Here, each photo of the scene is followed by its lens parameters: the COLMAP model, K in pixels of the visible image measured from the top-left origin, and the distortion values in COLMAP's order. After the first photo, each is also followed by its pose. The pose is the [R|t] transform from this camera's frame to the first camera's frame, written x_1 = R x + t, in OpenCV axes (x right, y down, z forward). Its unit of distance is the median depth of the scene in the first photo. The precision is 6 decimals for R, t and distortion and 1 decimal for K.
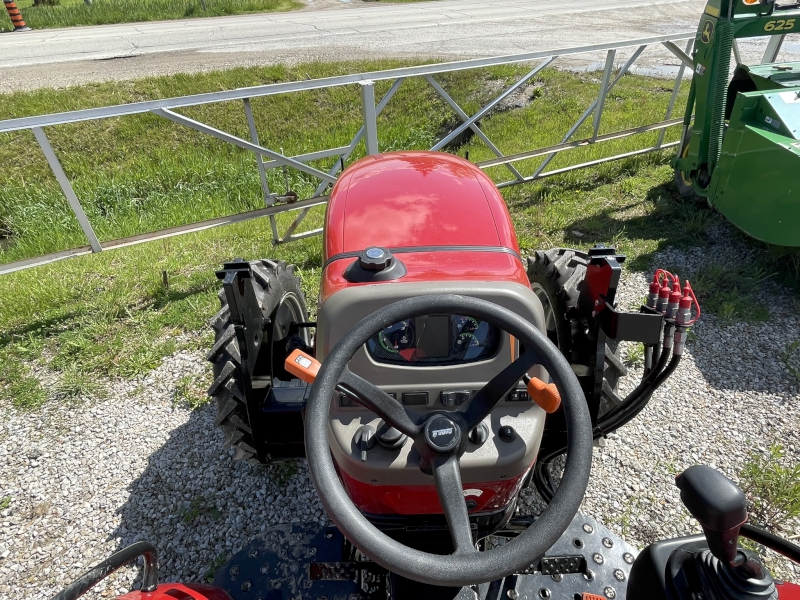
lens RADIAL K [[470.6, 0, 400.0], [0, 470.6, 300.0], [0, 0, 1]] dist [0.001840, 0.002293]
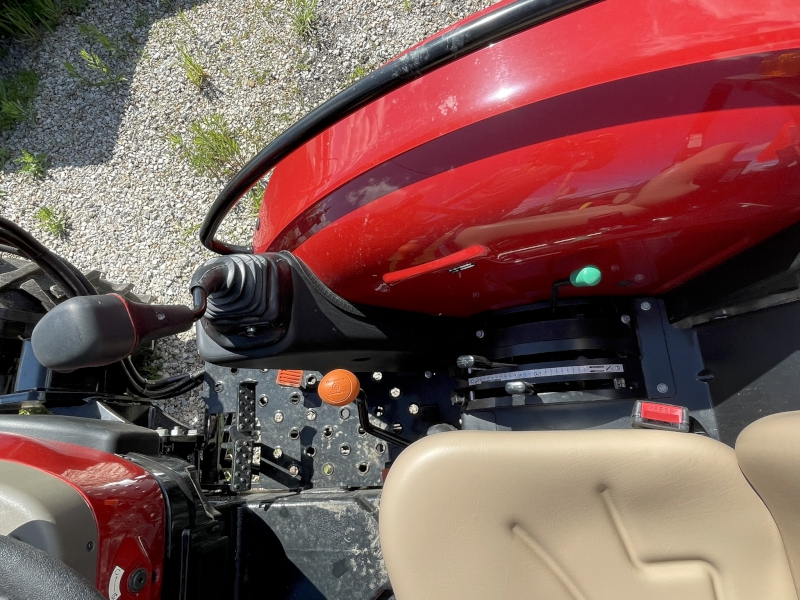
lens RADIAL K [[470.6, 0, 400.0], [0, 470.6, 300.0], [0, 0, 1]] dist [0.001840, 0.002293]
pose [[-0.045293, -0.948899, 0.312312, 0.099217], [0.739622, 0.178295, 0.648976, 0.063145], [-0.671496, 0.260387, 0.693752, 0.046777]]
